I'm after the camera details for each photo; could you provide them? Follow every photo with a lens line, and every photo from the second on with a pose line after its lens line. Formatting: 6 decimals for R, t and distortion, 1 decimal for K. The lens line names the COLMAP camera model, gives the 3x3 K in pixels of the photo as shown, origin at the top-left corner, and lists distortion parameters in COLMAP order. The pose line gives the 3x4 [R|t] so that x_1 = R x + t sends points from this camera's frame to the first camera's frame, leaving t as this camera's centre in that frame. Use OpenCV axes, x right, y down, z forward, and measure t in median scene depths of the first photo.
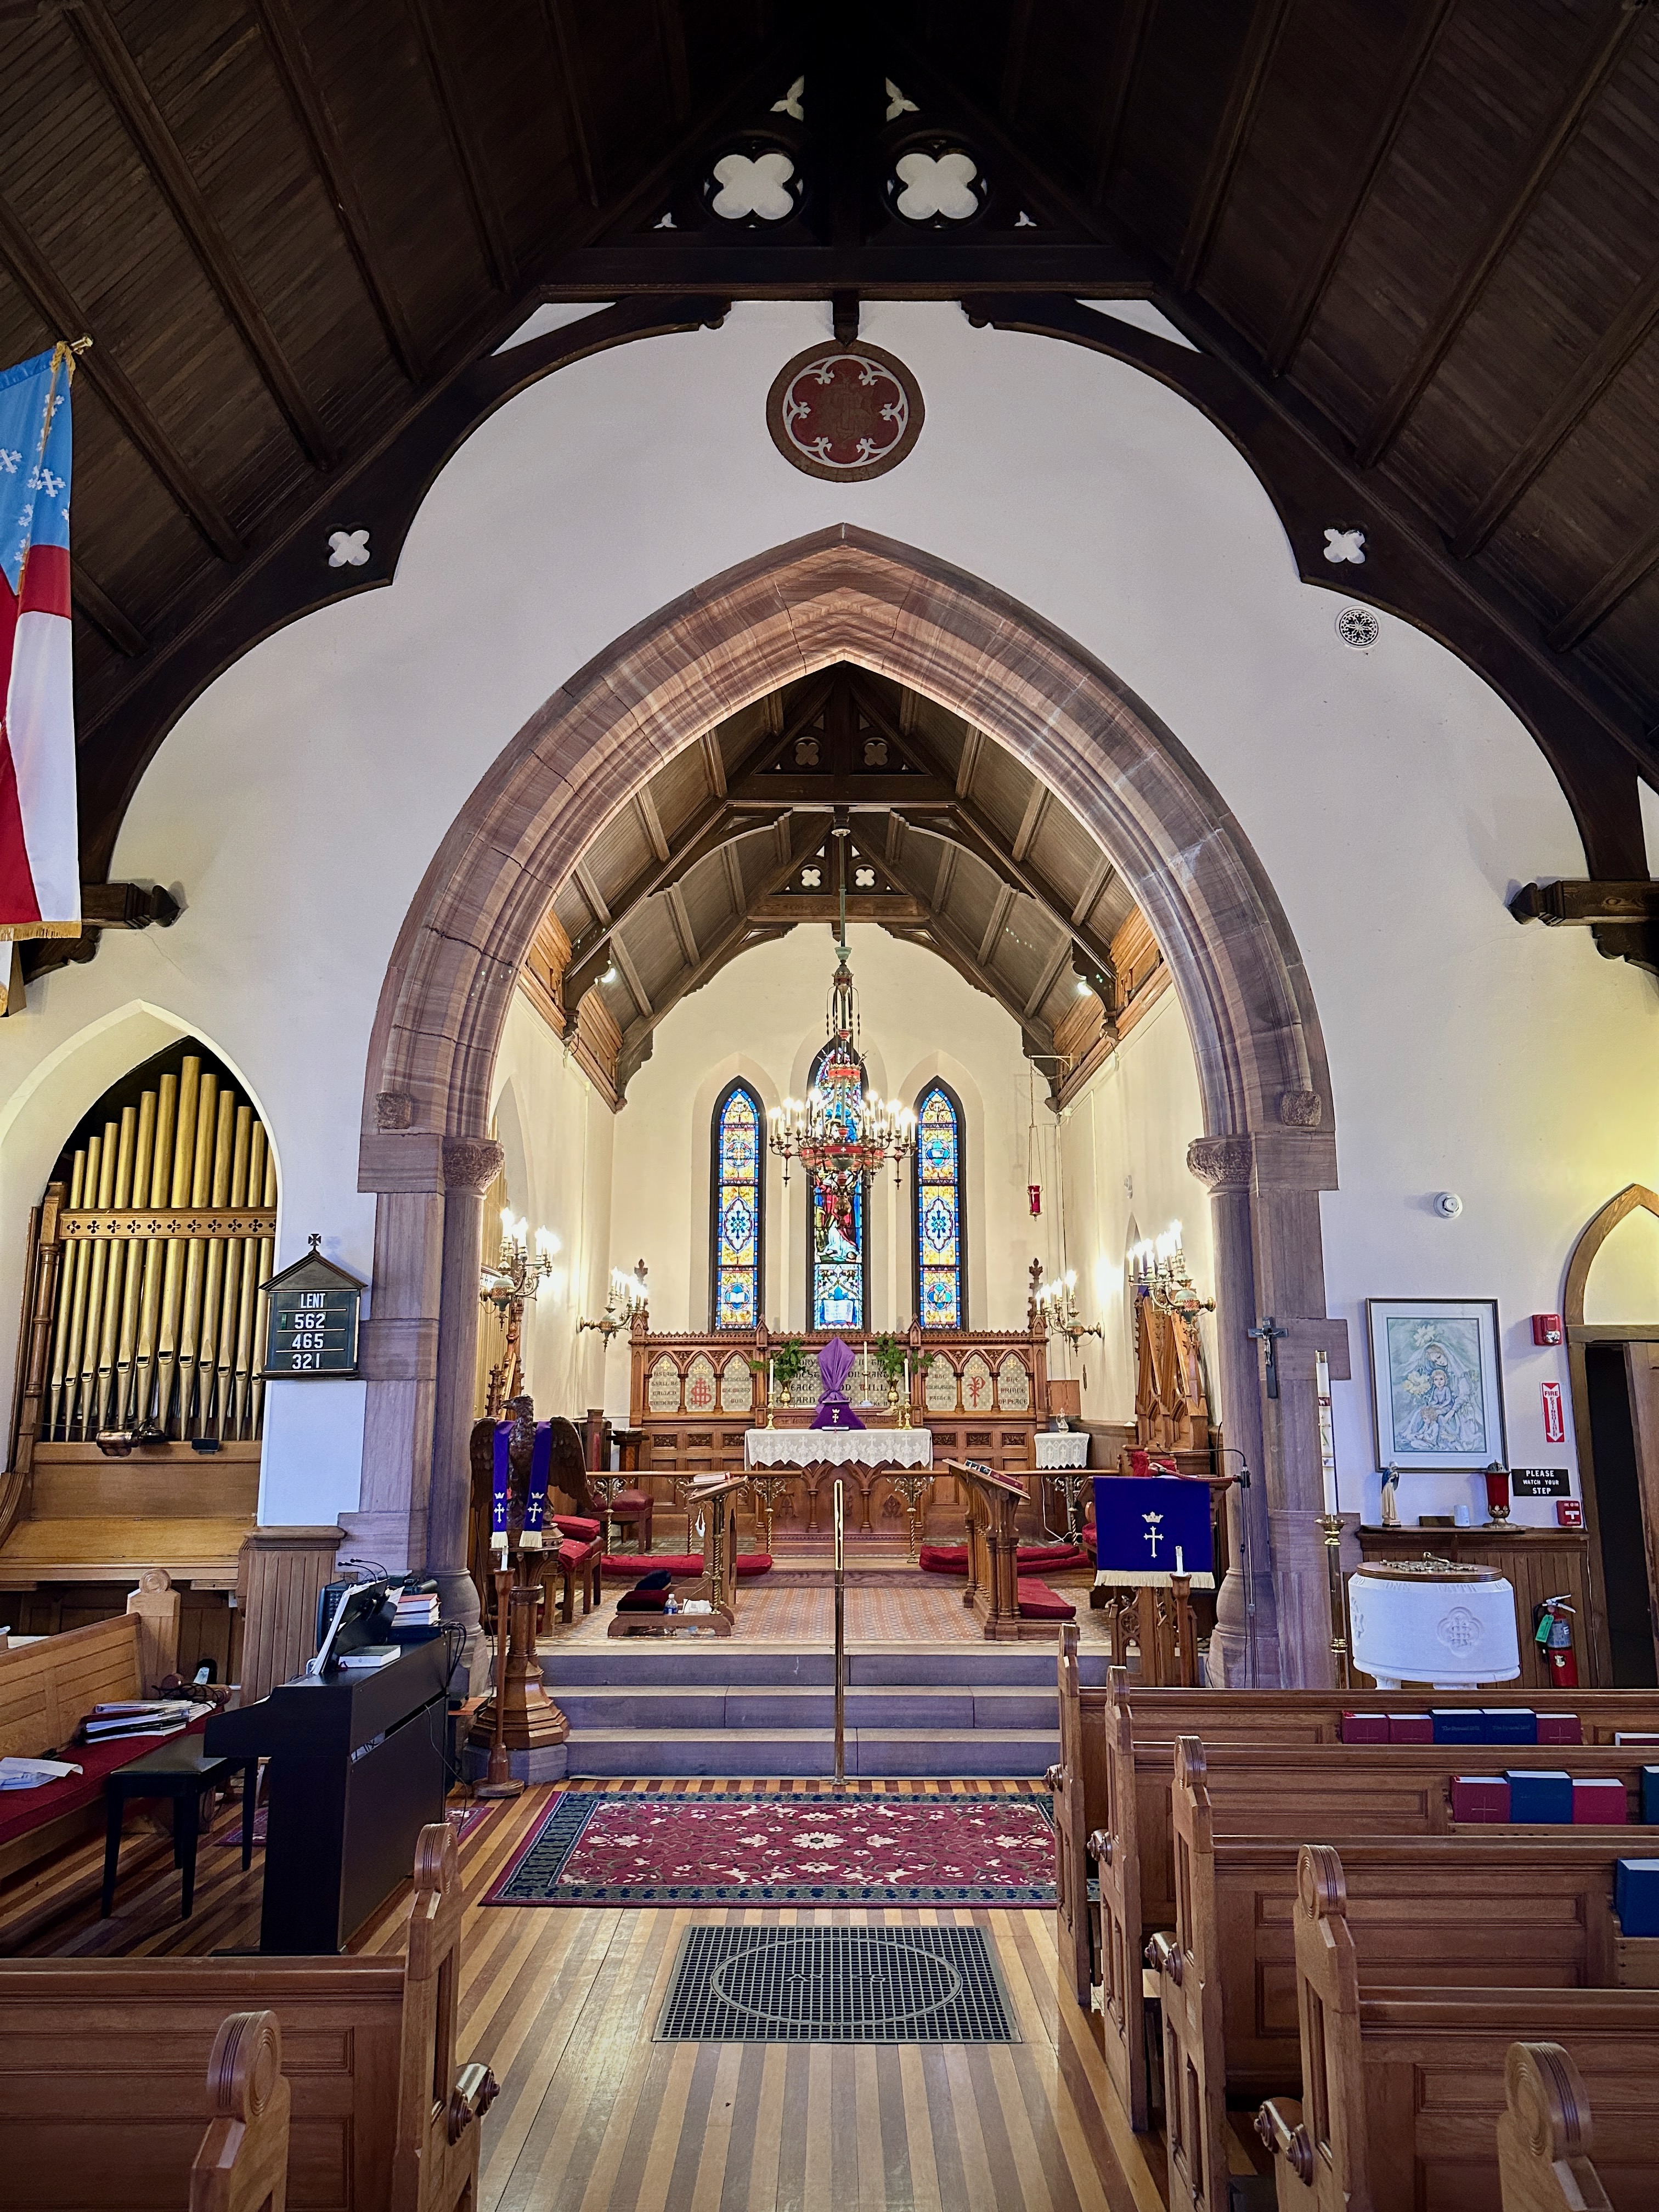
lens RADIAL K [[1581.2, 0, 851.4], [0, 1581.2, 1110.8], [0, 0, 1]] dist [0.022967, -0.010323]
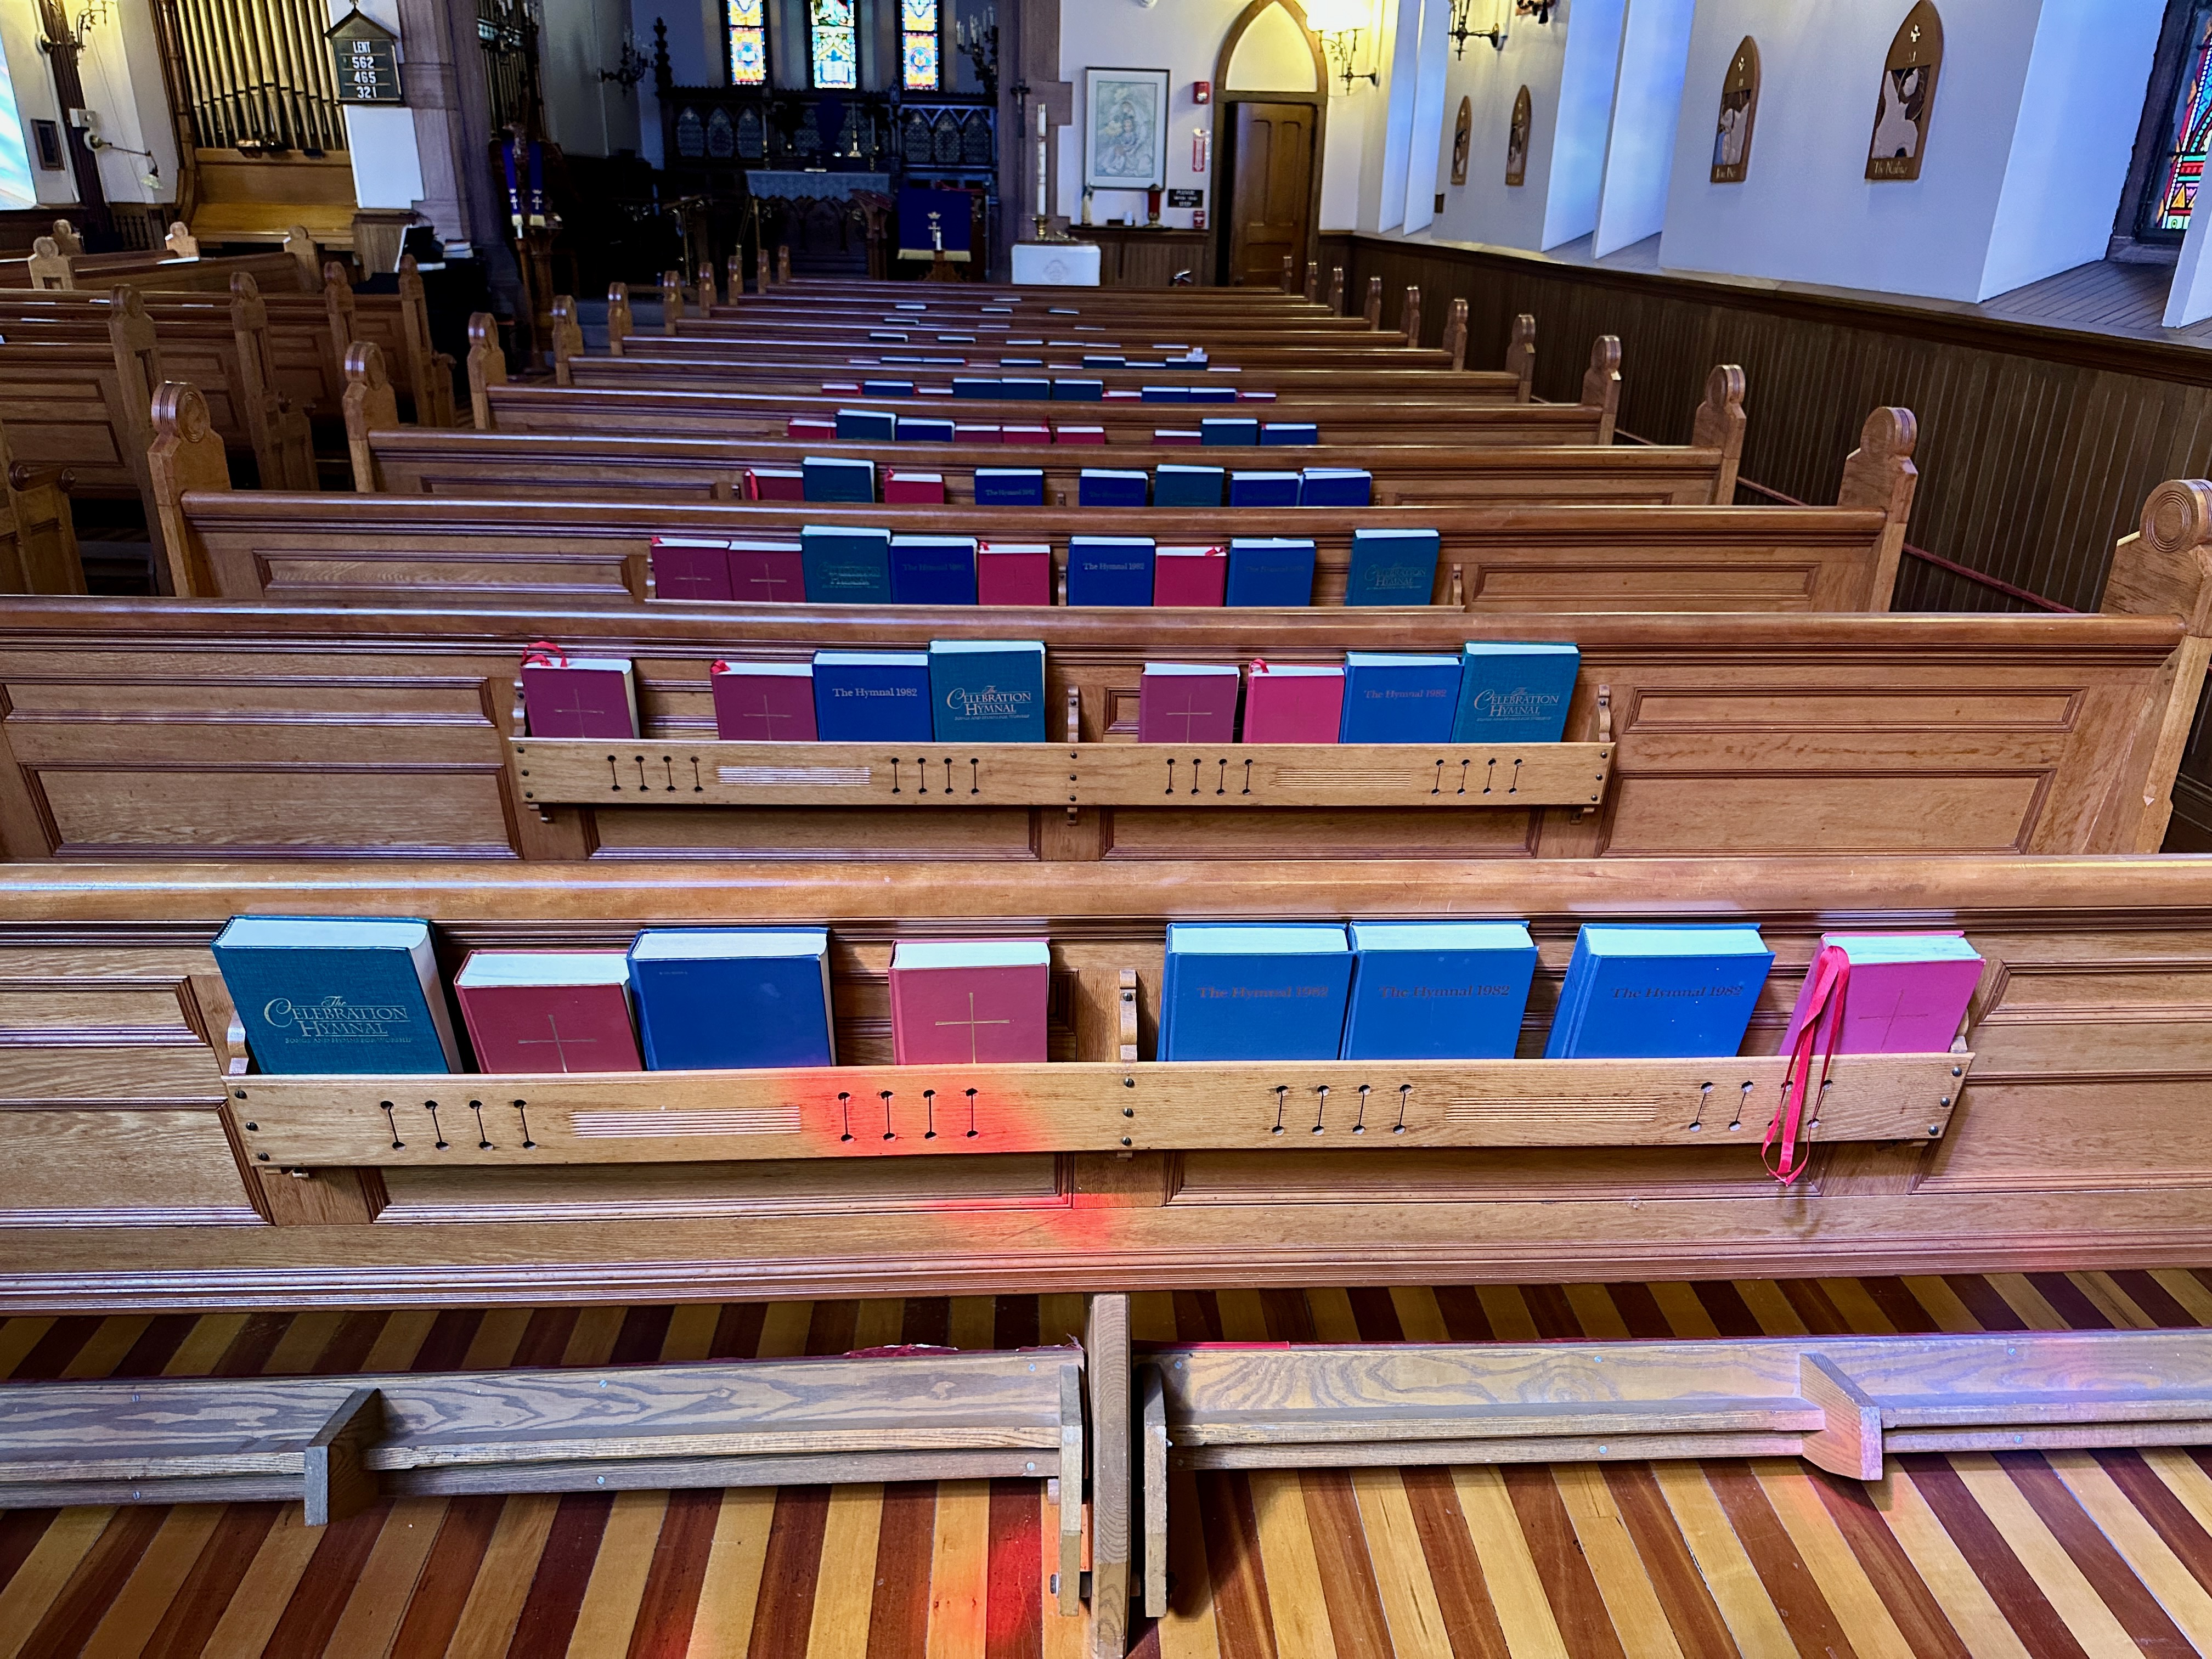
lens RADIAL K [[1581.2, 0, 1112.3], [0, 1581.2, 834.4], [0, 0, 1]] dist [0.022967, -0.010323]
pose [[0.998910, 0.002757, 0.046598, 0.267495], [-0.027423, 0.842496, 0.538004, -0.073413], [-0.037775, -0.538696, 0.841653, -0.614708]]
